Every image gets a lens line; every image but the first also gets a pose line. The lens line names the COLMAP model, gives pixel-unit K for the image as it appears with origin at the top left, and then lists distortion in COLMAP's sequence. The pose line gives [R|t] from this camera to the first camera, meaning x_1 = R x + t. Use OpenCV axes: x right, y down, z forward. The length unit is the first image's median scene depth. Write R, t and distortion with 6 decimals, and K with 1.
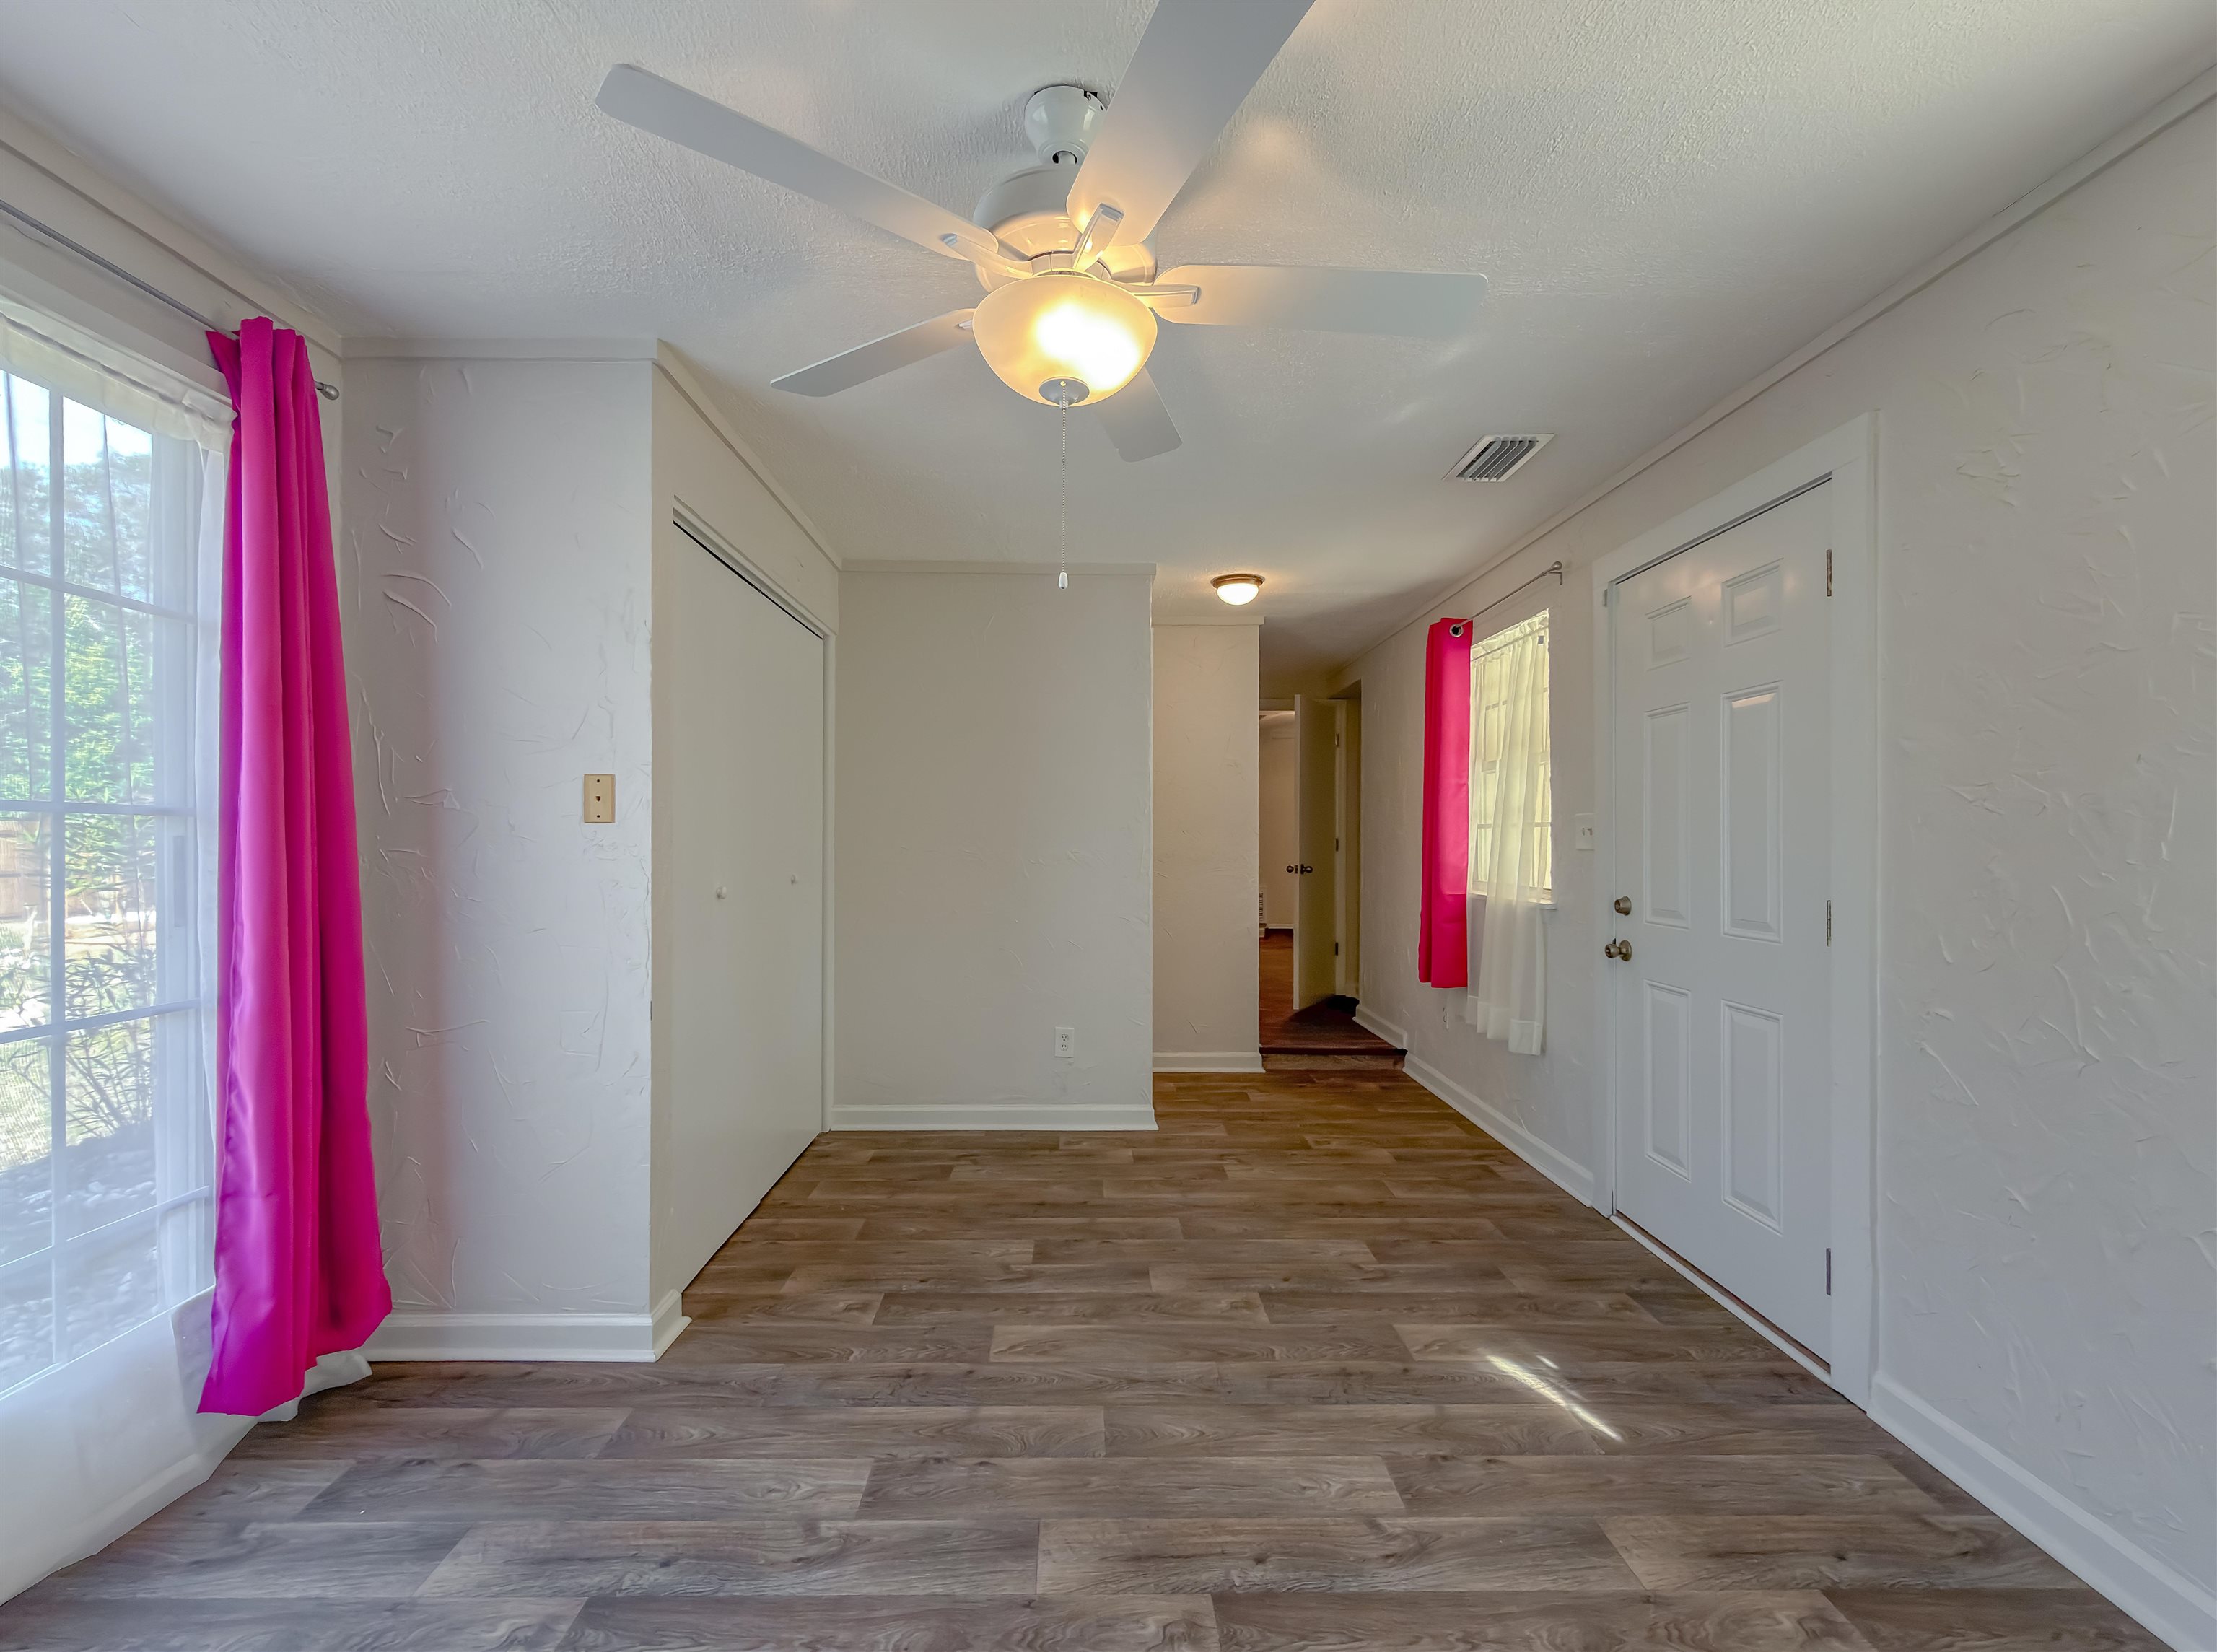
lens RADIAL K [[911.3, 0, 1099.1], [0, 911.3, 844.5], [0, 0, 1]] dist [0.001312, 0.001206]
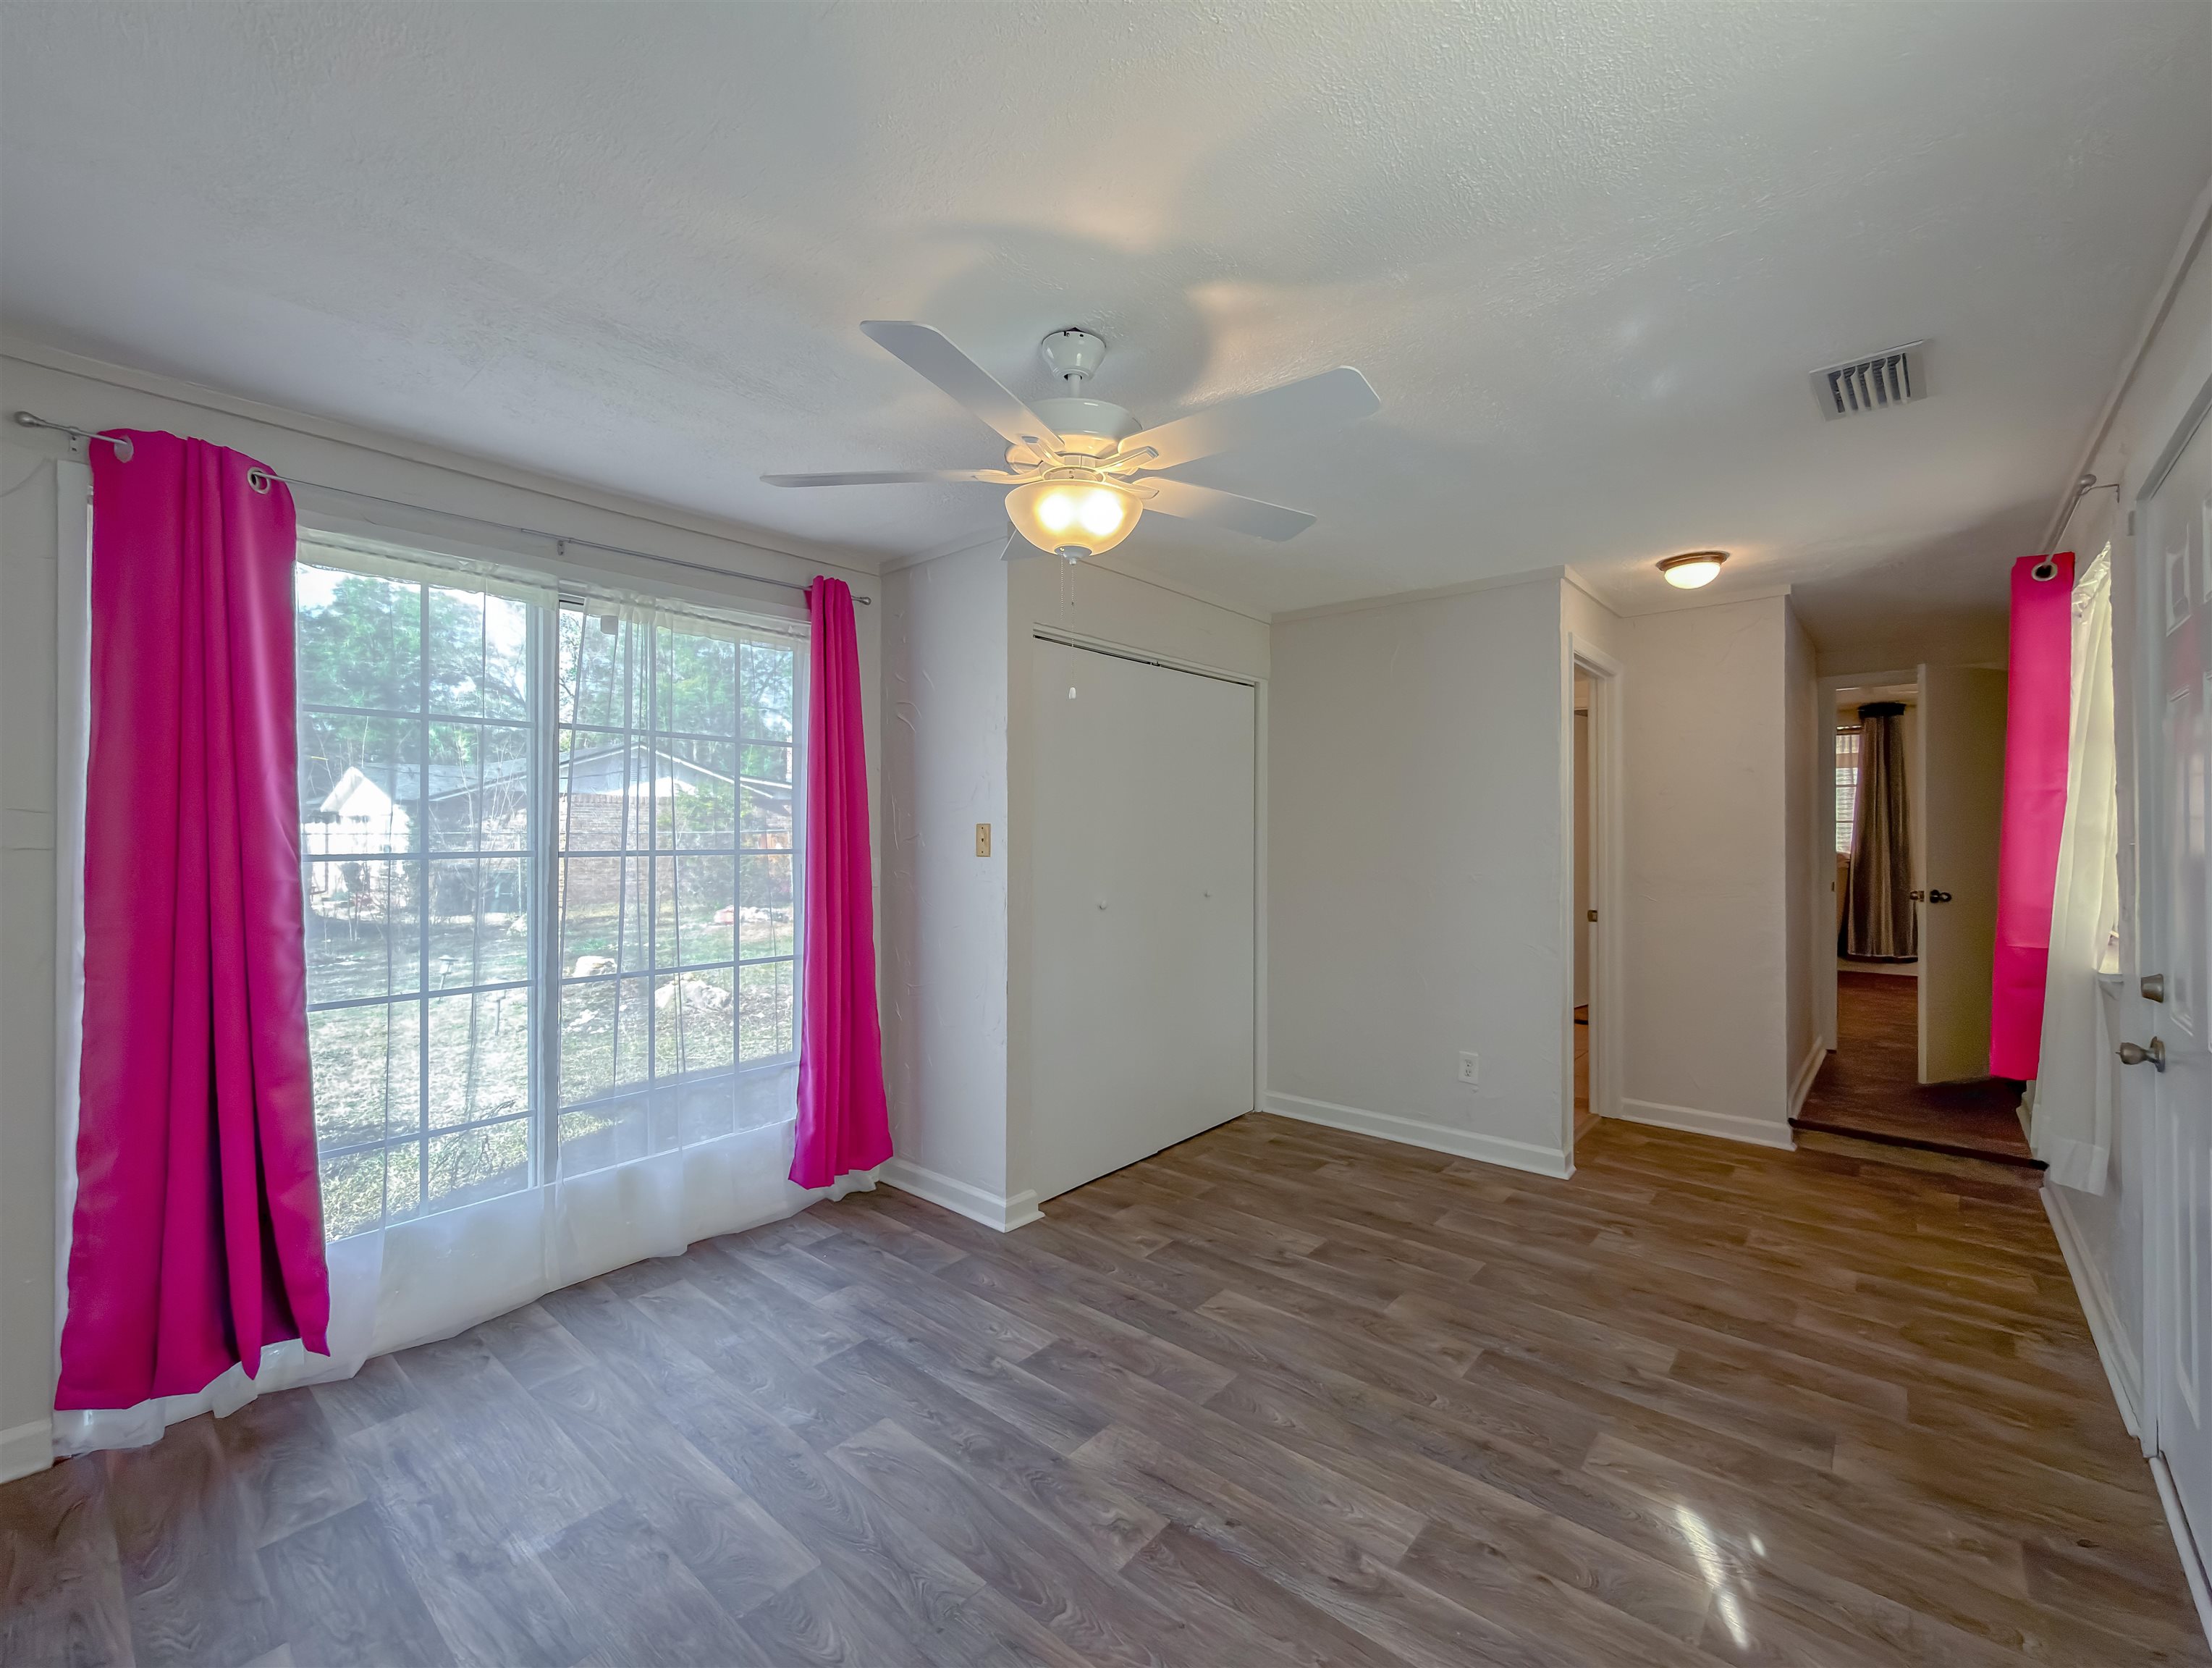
lens RADIAL K [[905.8, 0, 1137.1], [0, 905.8, 835.6], [0, 0, 1]] dist [0.000140, 0.000273]
pose [[0.767877, -0.002004, -0.640595, 0.499892], [-0.002171, 0.999981, -0.005731, -0.043494], [0.640594, 0.005791, 0.767858, 0.029575]]
